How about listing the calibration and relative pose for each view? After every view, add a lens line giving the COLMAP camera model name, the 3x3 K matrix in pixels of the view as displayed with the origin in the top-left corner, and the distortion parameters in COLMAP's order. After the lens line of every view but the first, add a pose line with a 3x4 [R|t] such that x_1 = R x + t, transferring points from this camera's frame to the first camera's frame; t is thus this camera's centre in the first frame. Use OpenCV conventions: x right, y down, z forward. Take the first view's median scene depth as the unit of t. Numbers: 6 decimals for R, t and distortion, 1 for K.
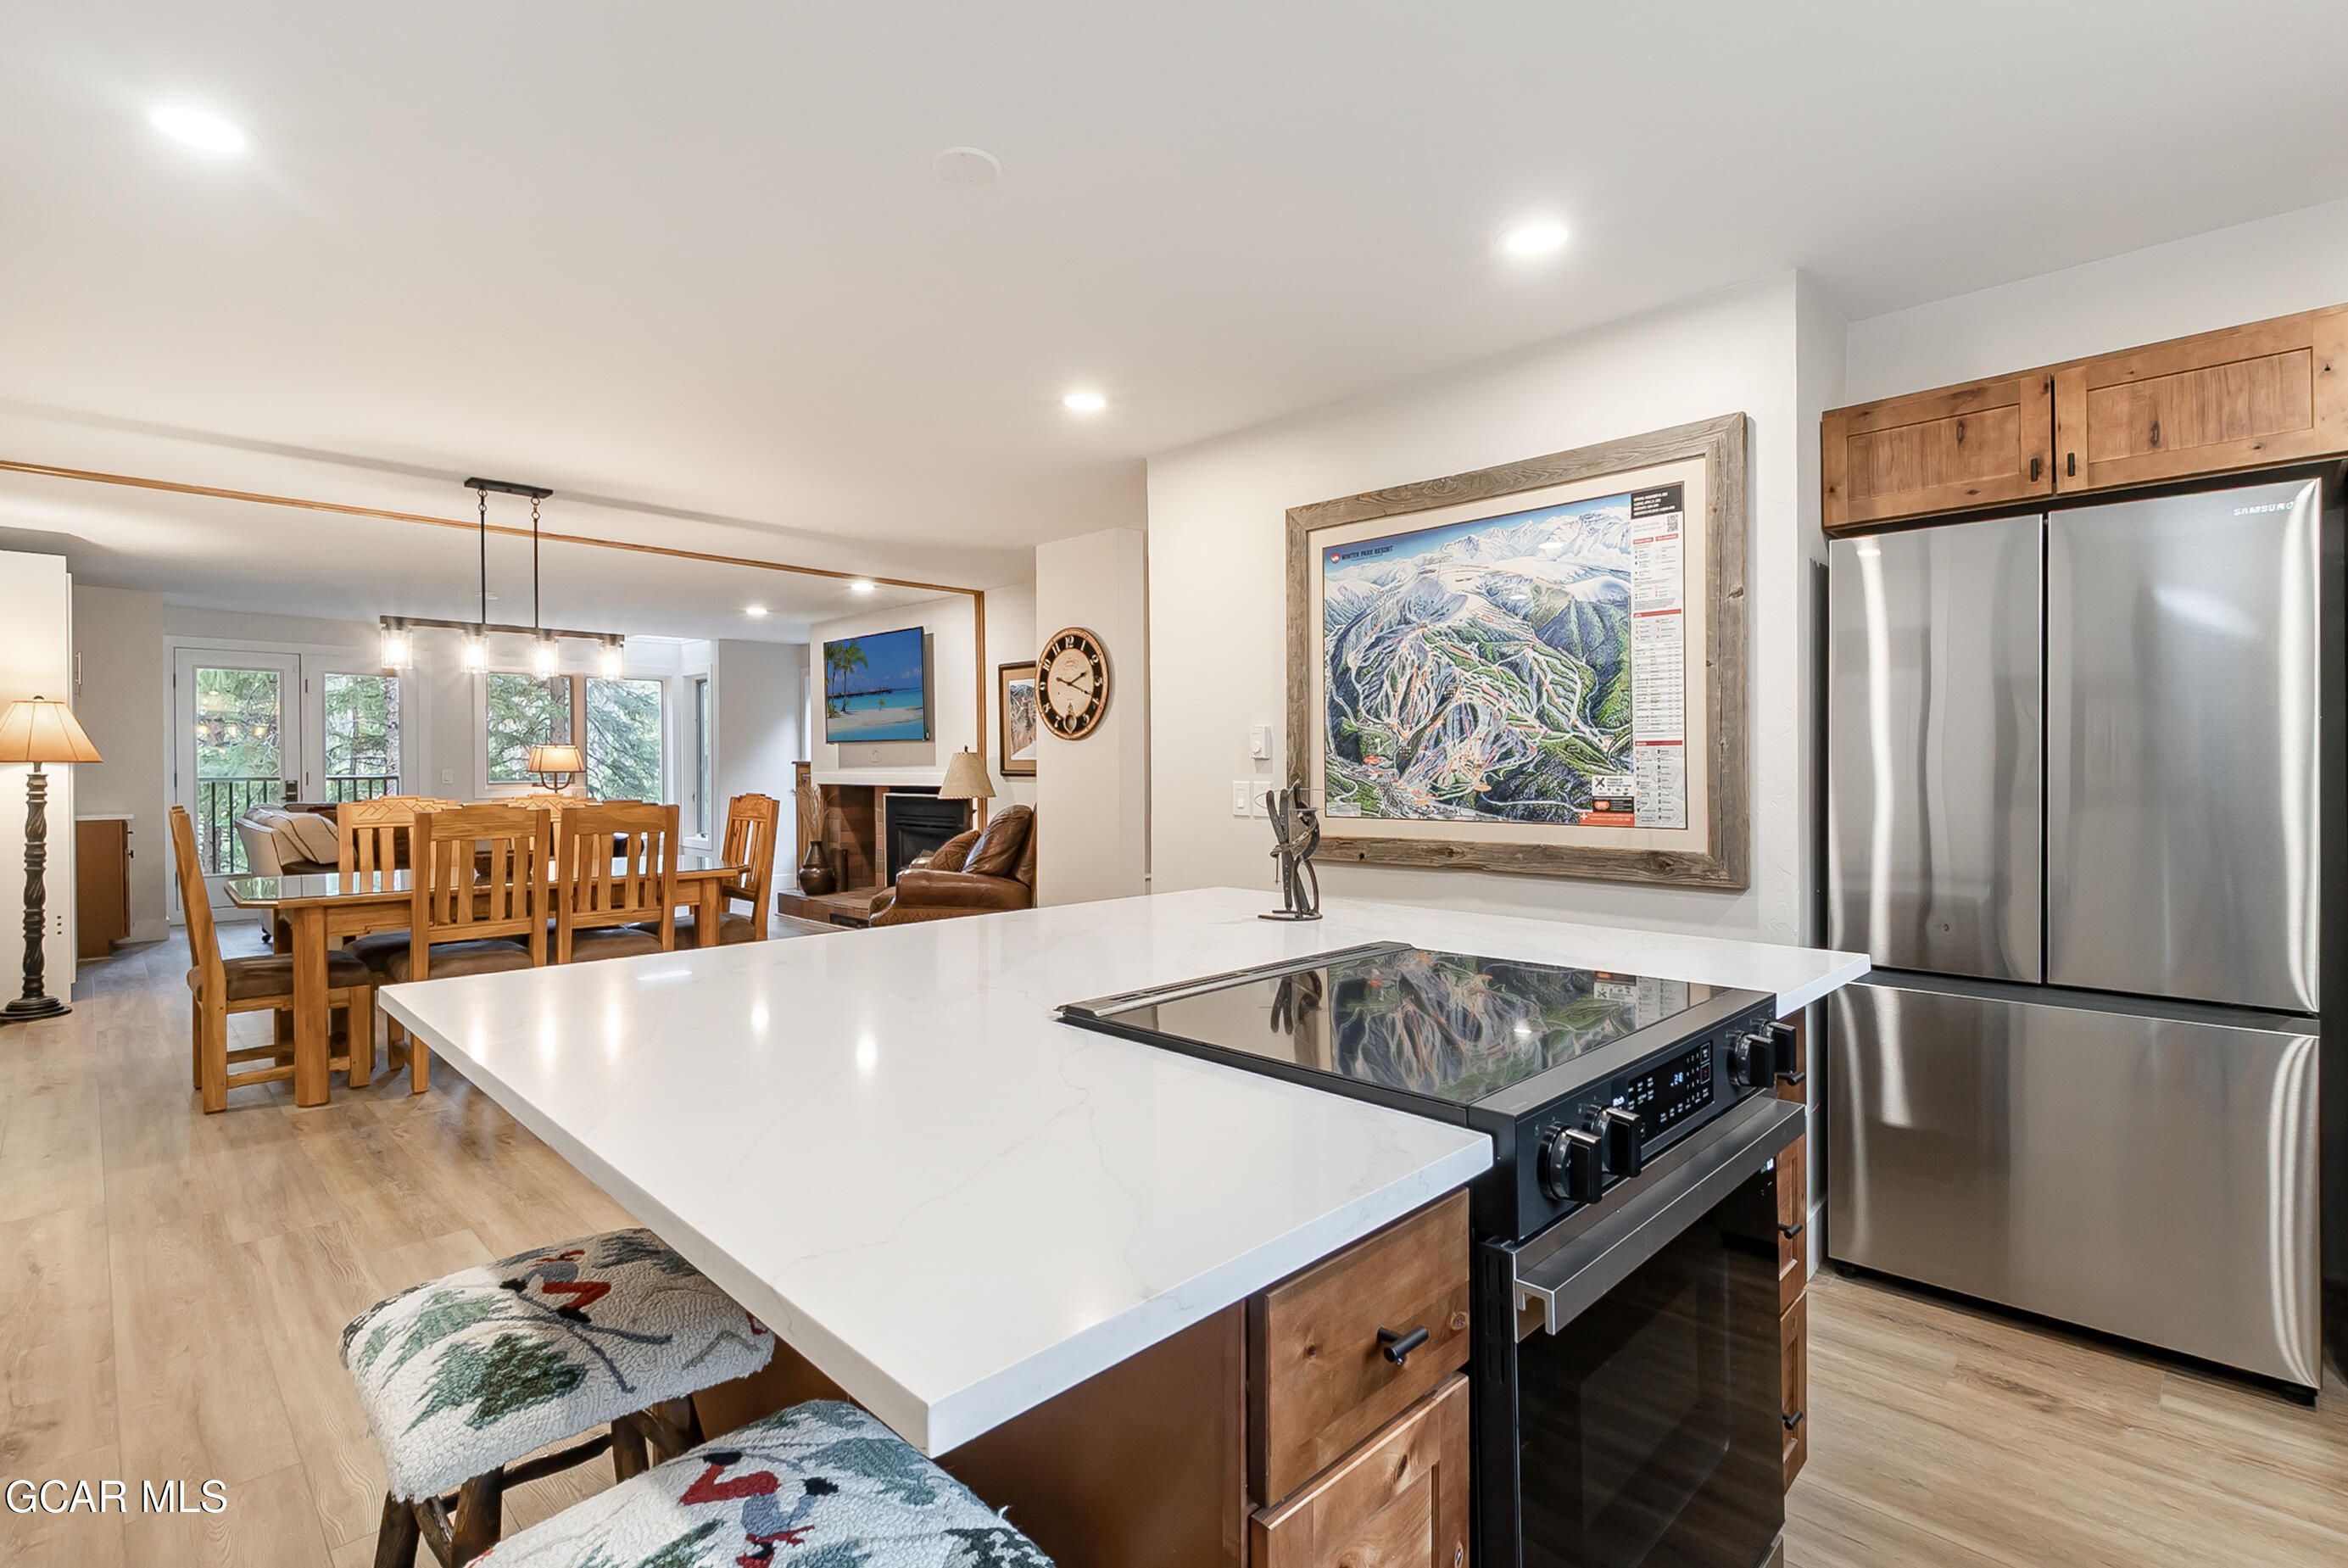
lens RADIAL K [[1089.3, 0, 1165.0], [0, 1089.3, 774.7], [0, 0, 1]] dist [0.008676, -0.000063]
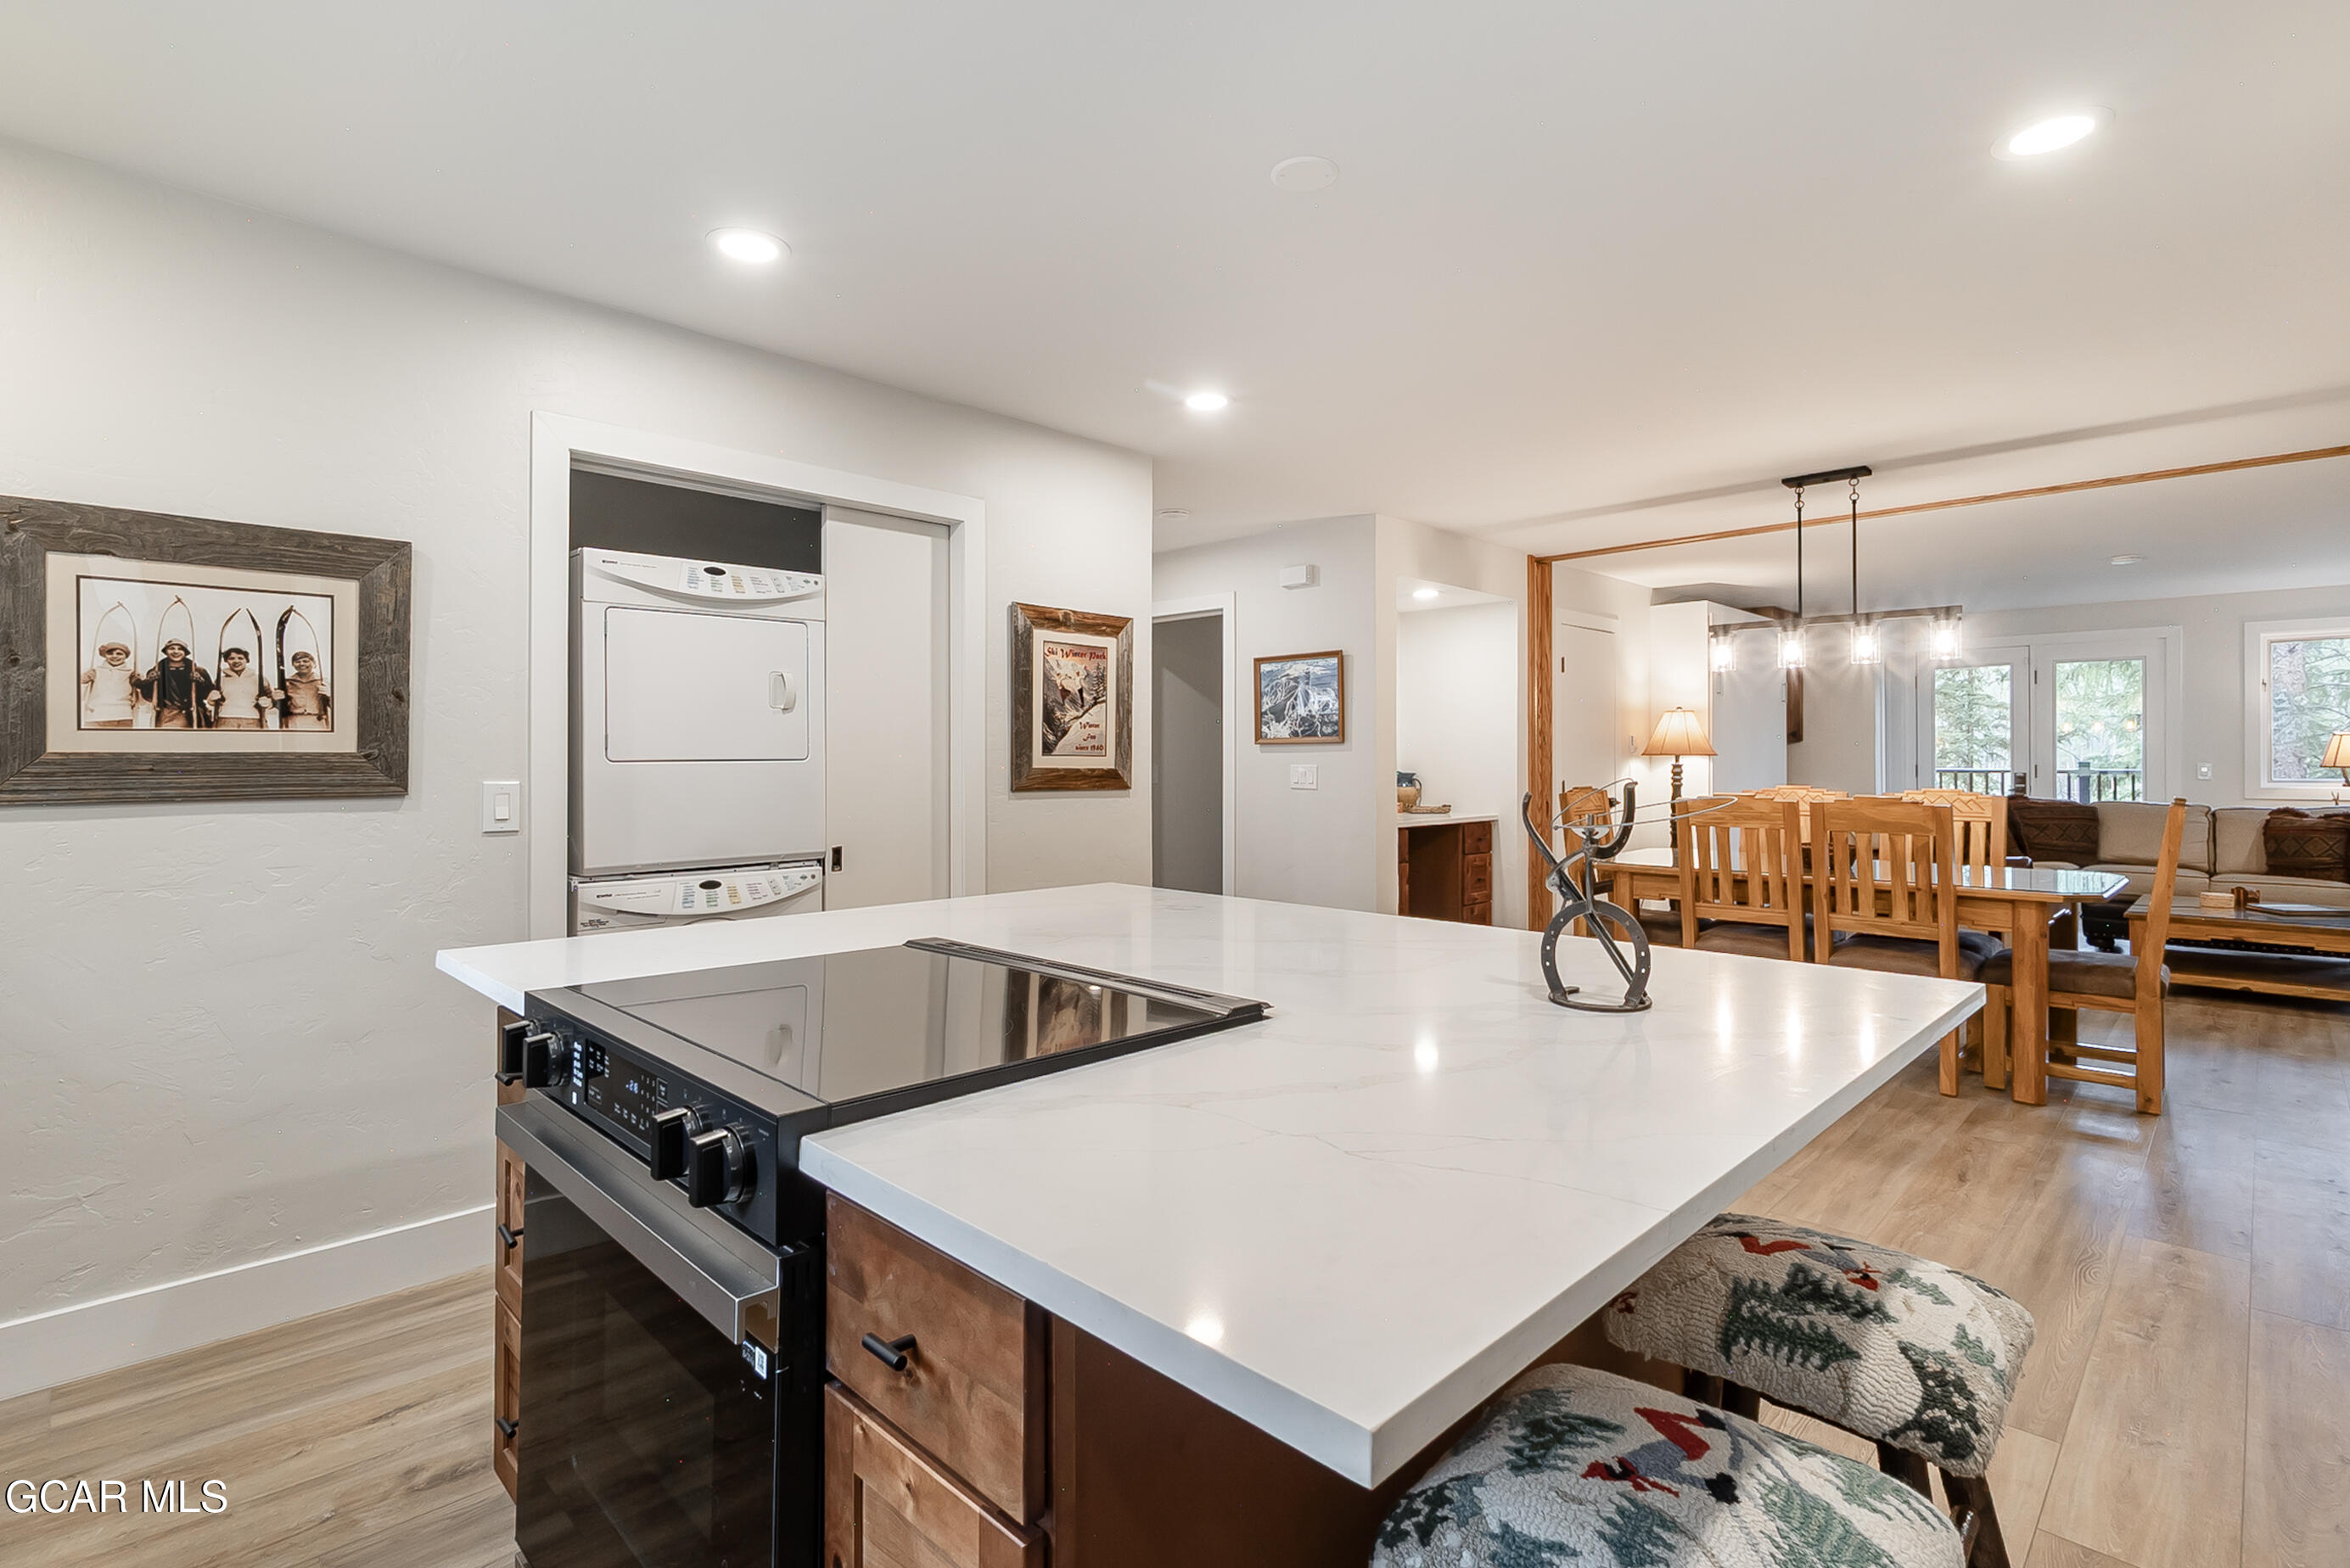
lens RADIAL K [[1105.1, 0, 1126.3], [0, 1105.1, 751.9], [0, 0, 1]] dist [0.005151, 0.000646]
pose [[-0.014055, -0.004622, -0.999891, 0.340498], [-0.010610, 0.999934, -0.004473, -0.002020], [0.999845, 0.010546, -0.014103, 0.318564]]
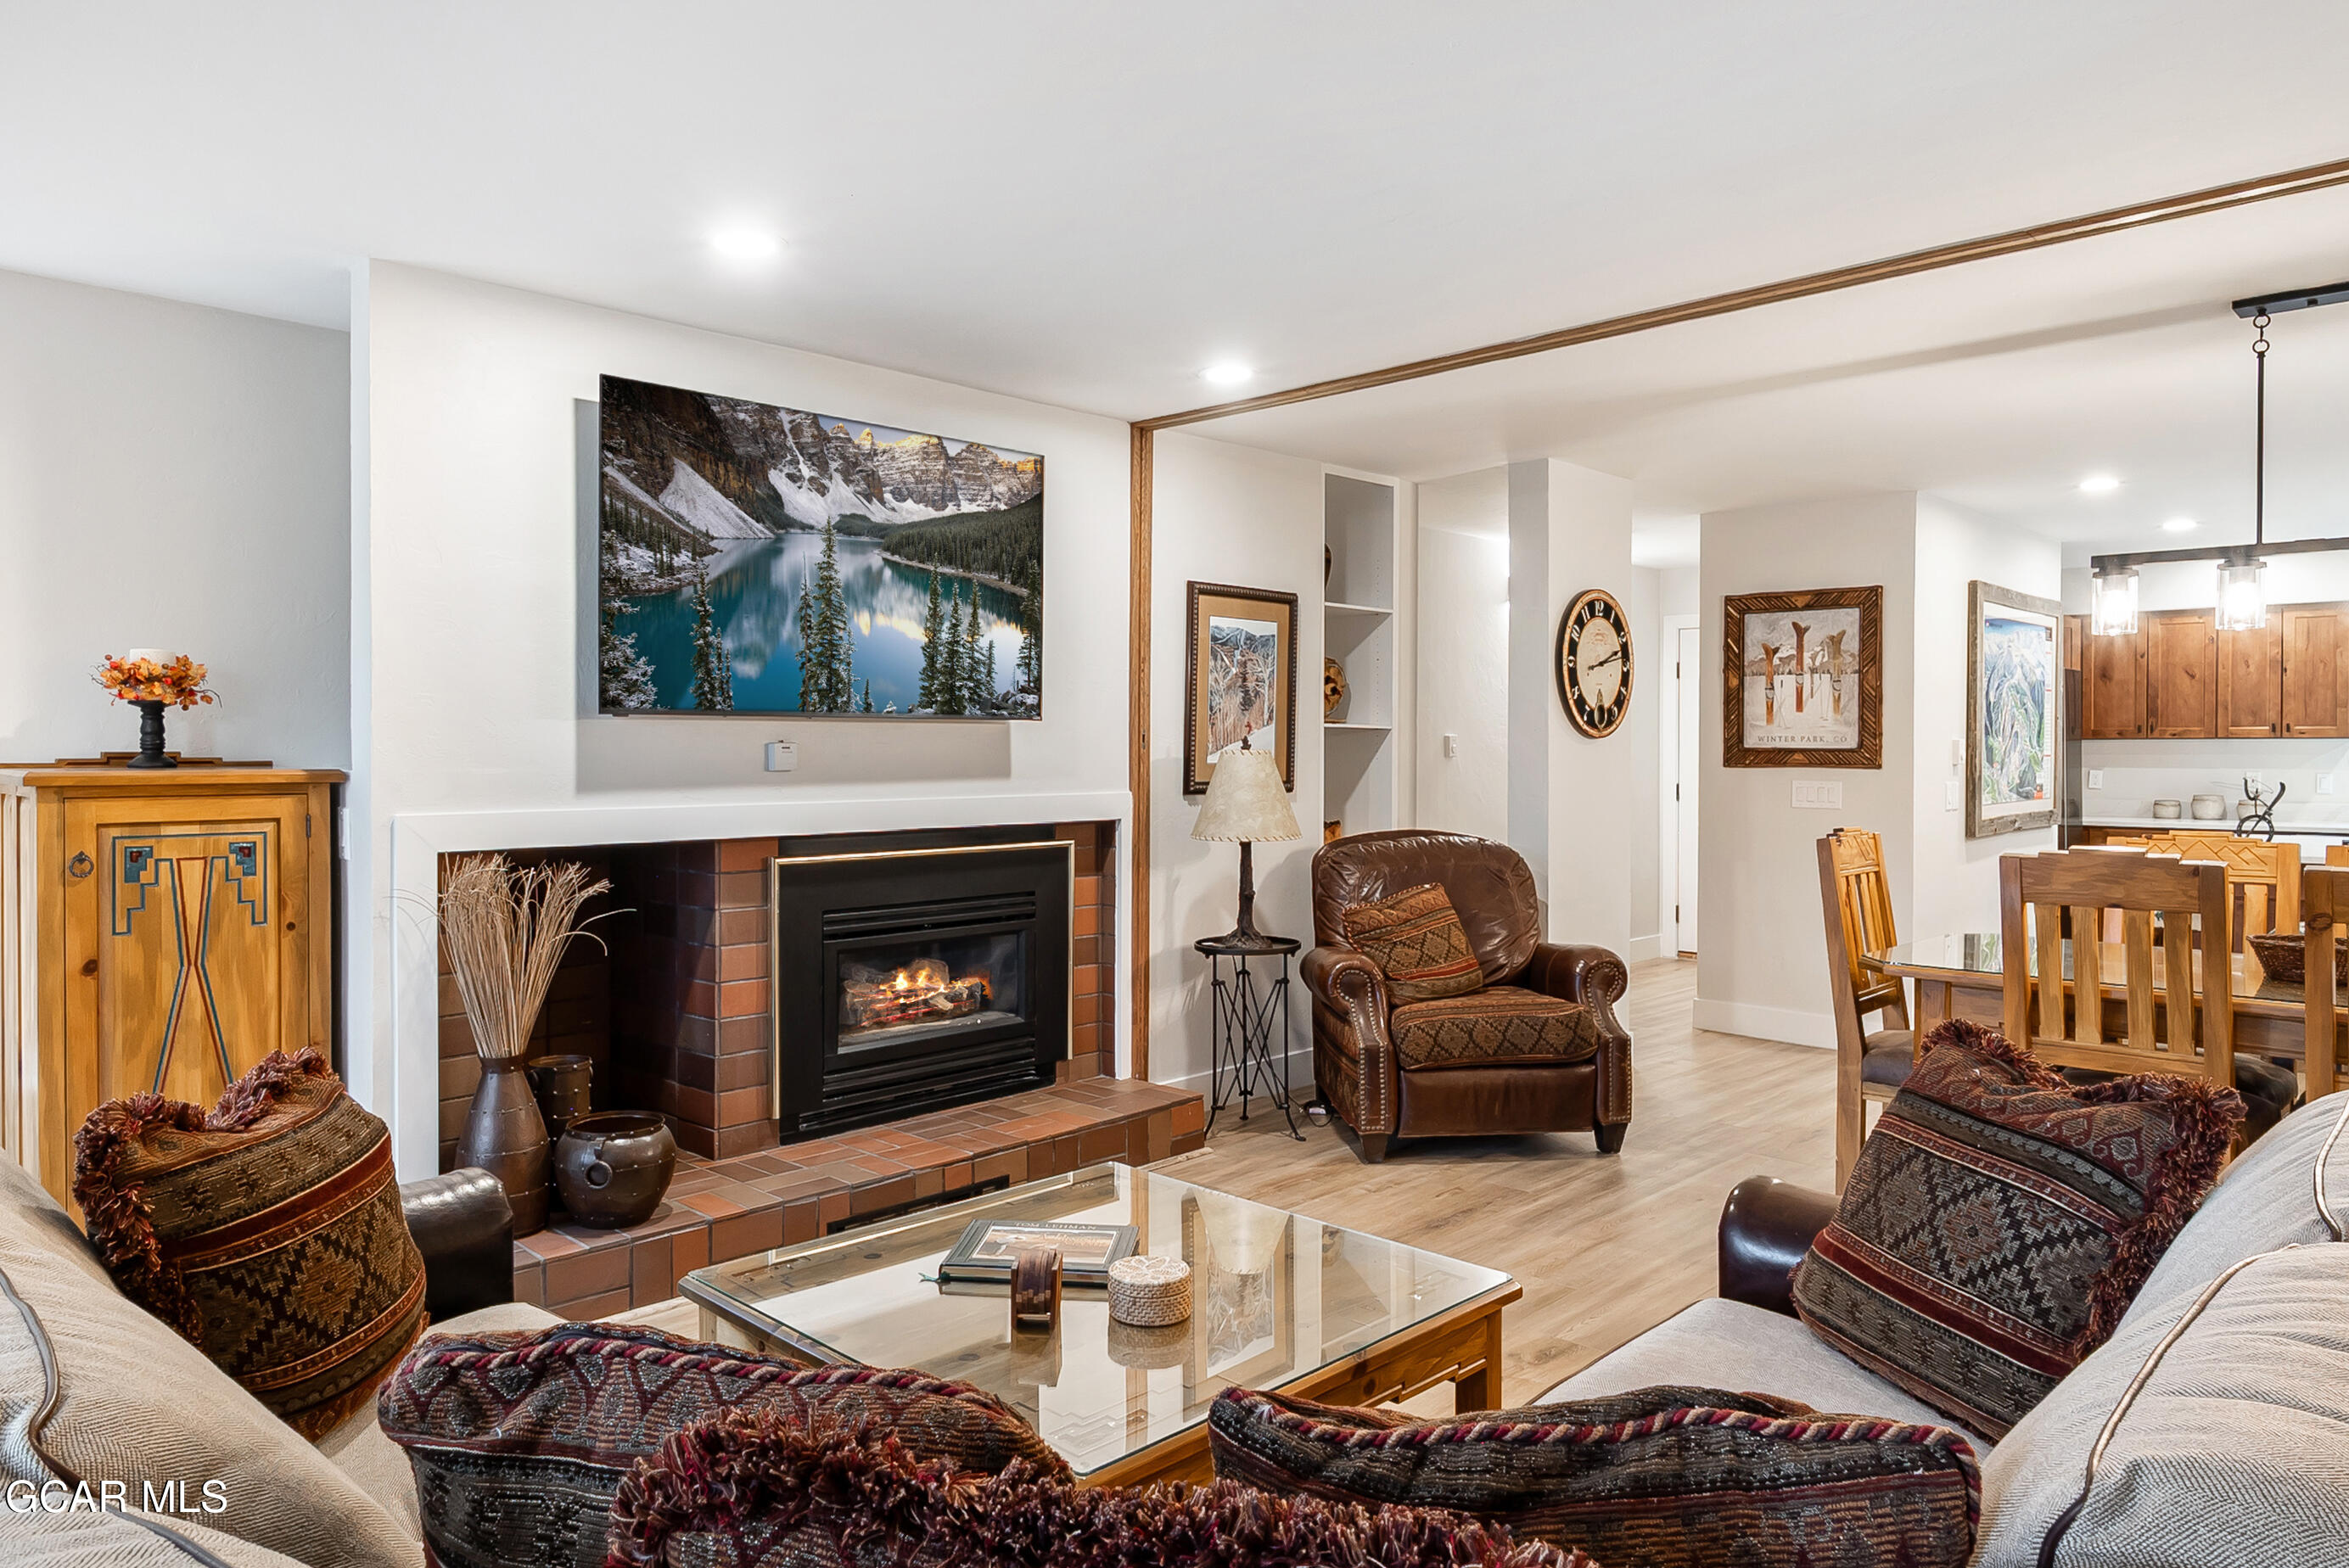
lens RADIAL K [[1513.0, 0, 1145.2], [0, 1513.0, 751.9], [0, 0, 1]] dist [-0.006282, 0.015041]
pose [[-0.014945, -0.002318, 0.999886, -1.148340], [0.008817, 0.999958, 0.002450, -0.027393], [-0.999849, 0.008853, -0.014924, 1.345174]]
